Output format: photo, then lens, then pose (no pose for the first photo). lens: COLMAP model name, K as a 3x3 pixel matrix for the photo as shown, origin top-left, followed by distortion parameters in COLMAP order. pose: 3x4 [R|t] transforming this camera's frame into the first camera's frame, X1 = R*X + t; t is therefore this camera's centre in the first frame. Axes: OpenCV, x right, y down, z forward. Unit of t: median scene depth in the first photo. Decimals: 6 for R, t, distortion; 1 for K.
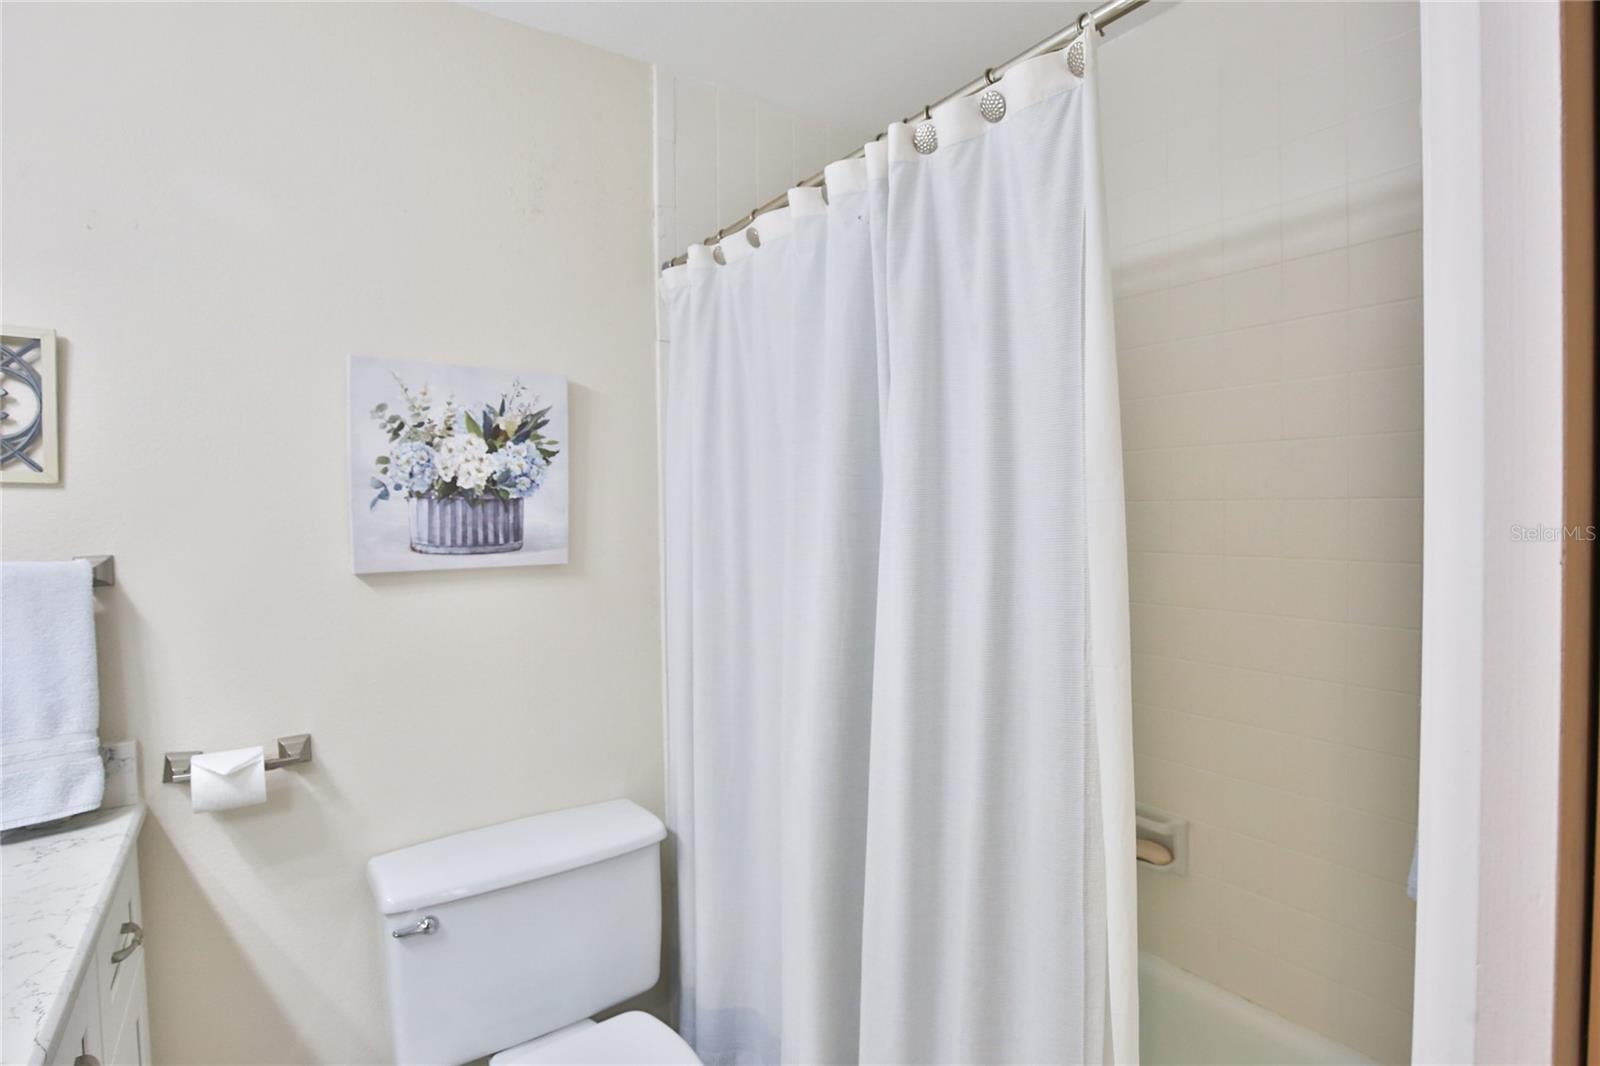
lens RADIAL K [[775.1, 0, 802.5], [0, 775.1, 526.8], [0, 0, 1]] dist [-0.031477, 0.004602]
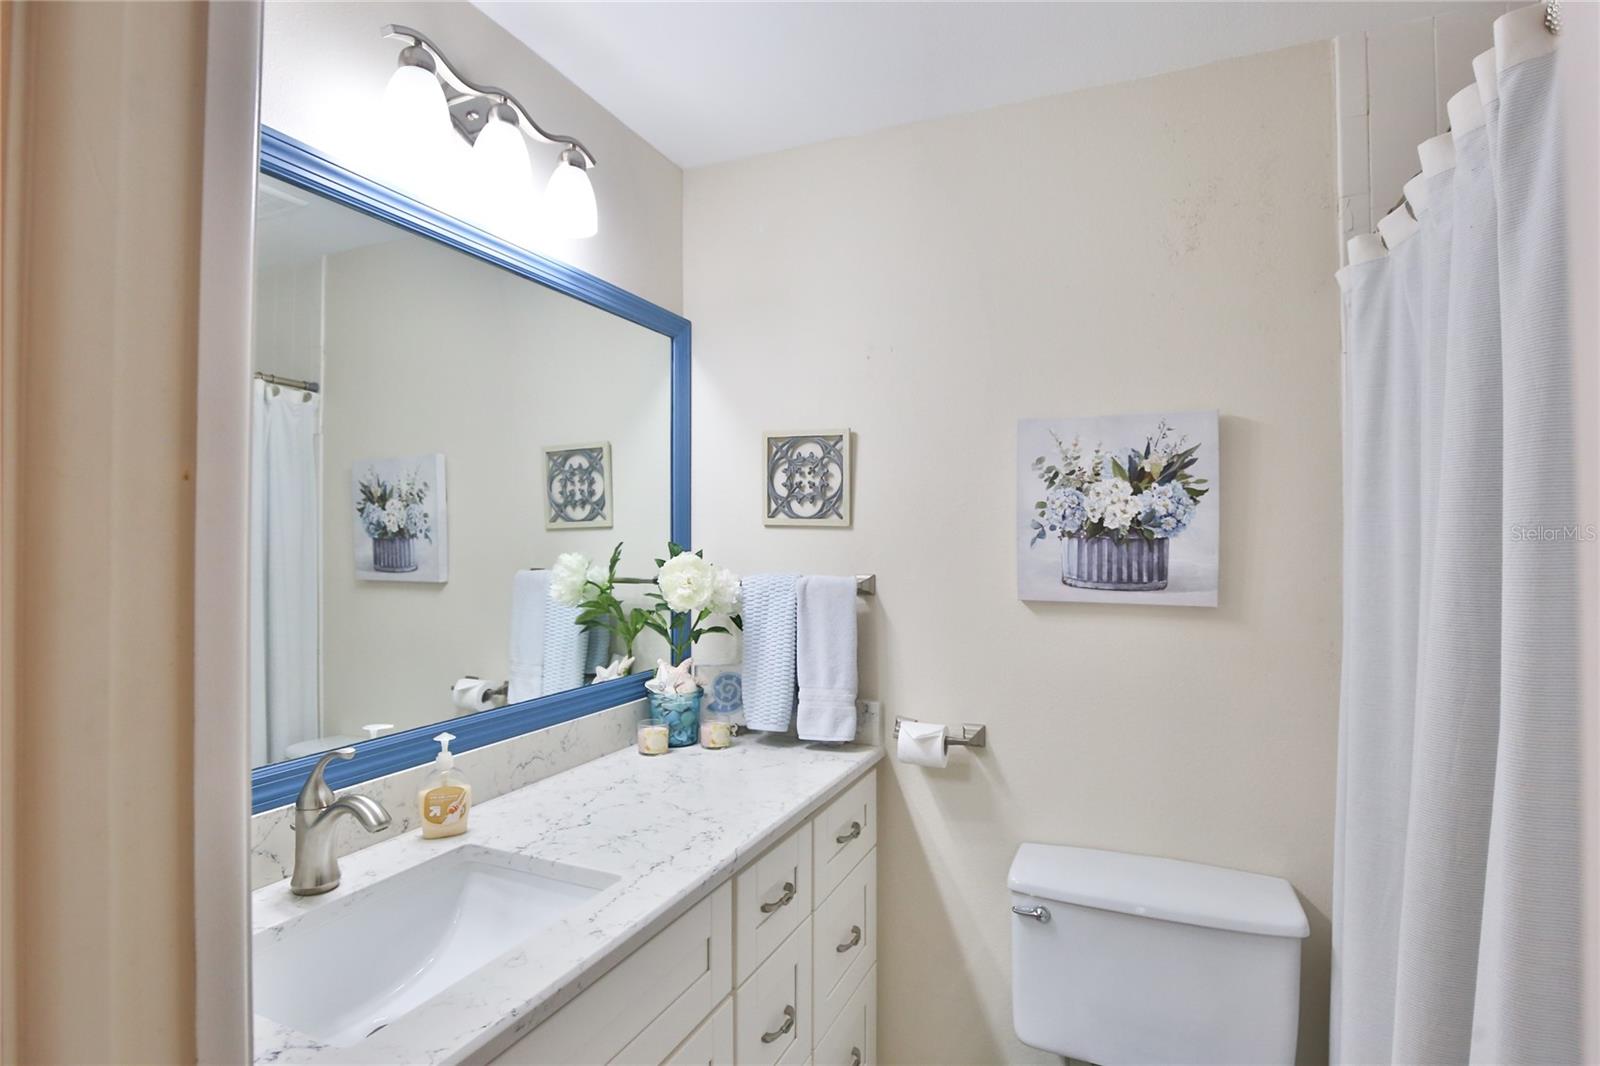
lens RADIAL K [[775.1, 0, 807.9], [0, 775.1, 532.7], [0, 0, 1]] dist [-0.031477, 0.004602]
pose [[0.518928, 0.004843, -0.854804, 0.267345], [-0.032137, 0.999388, -0.013847, -0.015887], [0.854213, 0.034656, 0.518766, 0.081602]]
